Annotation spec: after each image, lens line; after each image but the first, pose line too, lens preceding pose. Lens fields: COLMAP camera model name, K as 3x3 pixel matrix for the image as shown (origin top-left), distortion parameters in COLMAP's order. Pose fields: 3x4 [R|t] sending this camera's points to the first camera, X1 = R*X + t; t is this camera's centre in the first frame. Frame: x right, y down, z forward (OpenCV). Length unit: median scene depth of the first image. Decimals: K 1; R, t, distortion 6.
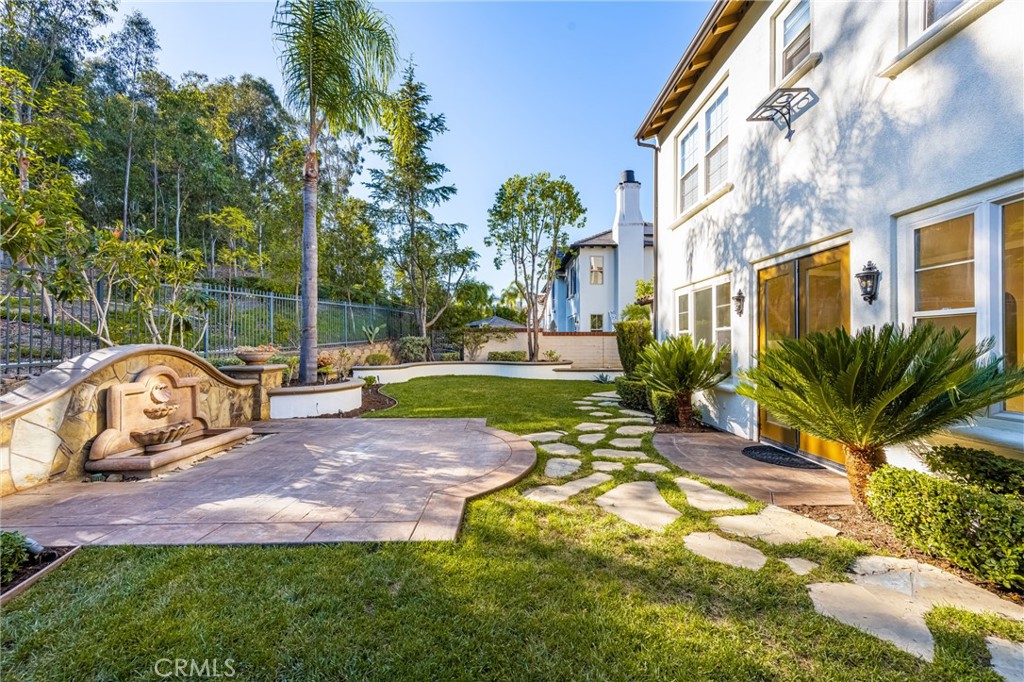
lens RADIAL K [[399.6, 0, 515.8], [0, 399.6, 340.8], [0, 0, 1]] dist [0.002252, 0.000470]
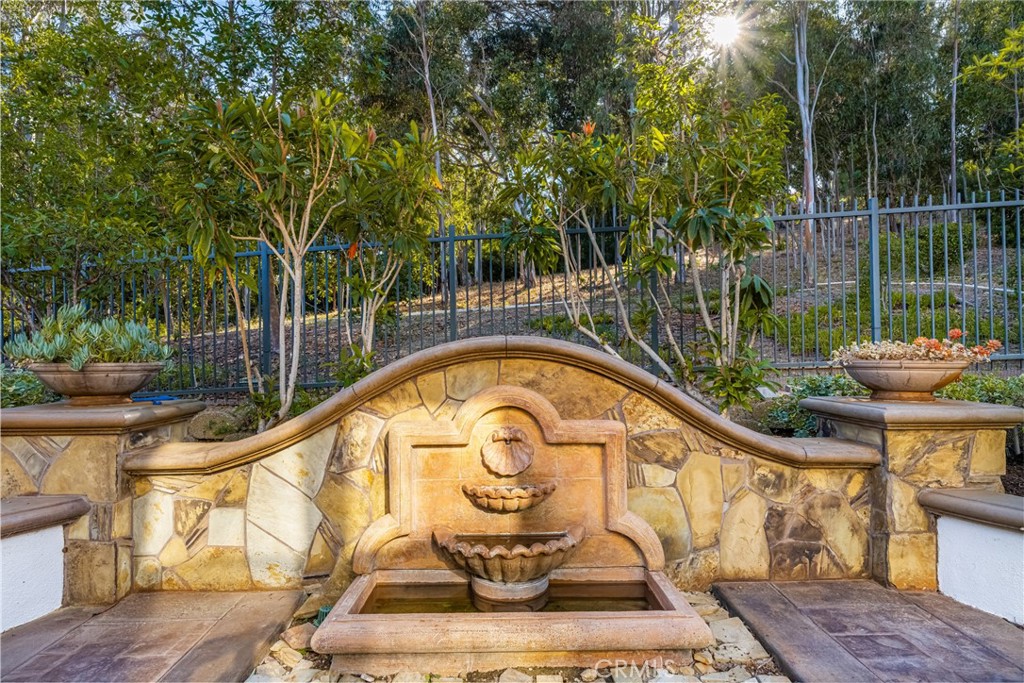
lens RADIAL K [[548.7, 0, 509.2], [0, 548.7, 339.8], [0, 0, 1]] dist [0.002758, 0.000122]
pose [[0.014267, -0.022873, -0.999637, -0.288660], [0.010861, 0.999683, -0.022719, 0.024391], [0.999839, -0.010533, 0.014511, 0.909931]]
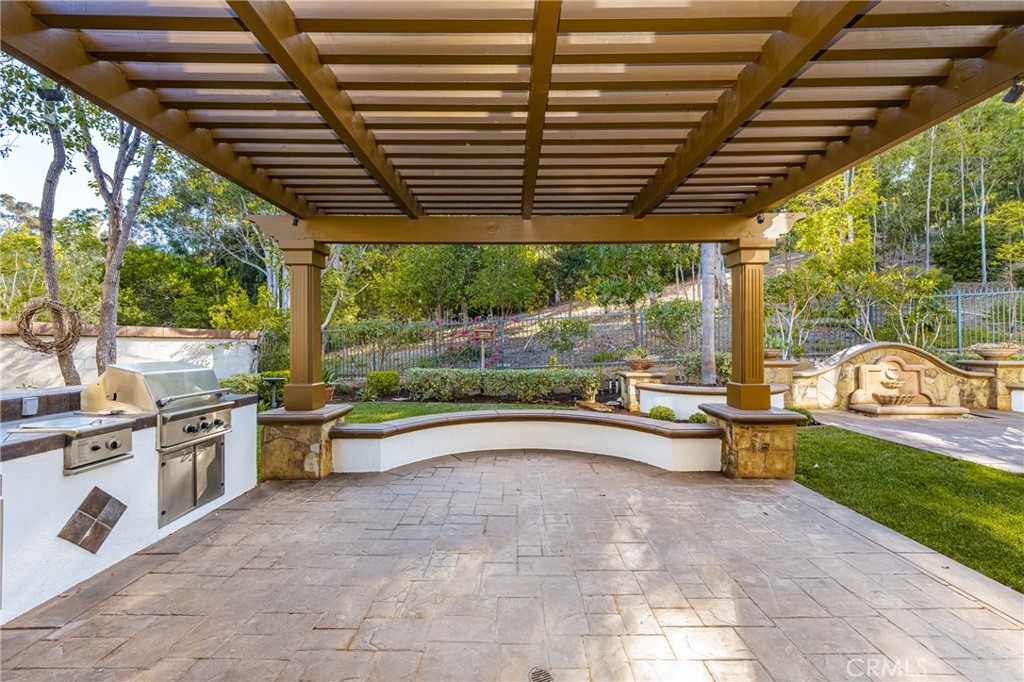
lens RADIAL K [[399.6, 0, 520.7], [0, 399.6, 338.4], [0, 0, 1]] dist [0.002252, 0.000470]
pose [[-0.032329, -0.011462, -0.999412, 0.685060], [0.012032, 0.999857, -0.011856, -0.005143], [0.999405, -0.012408, -0.032186, -0.384614]]
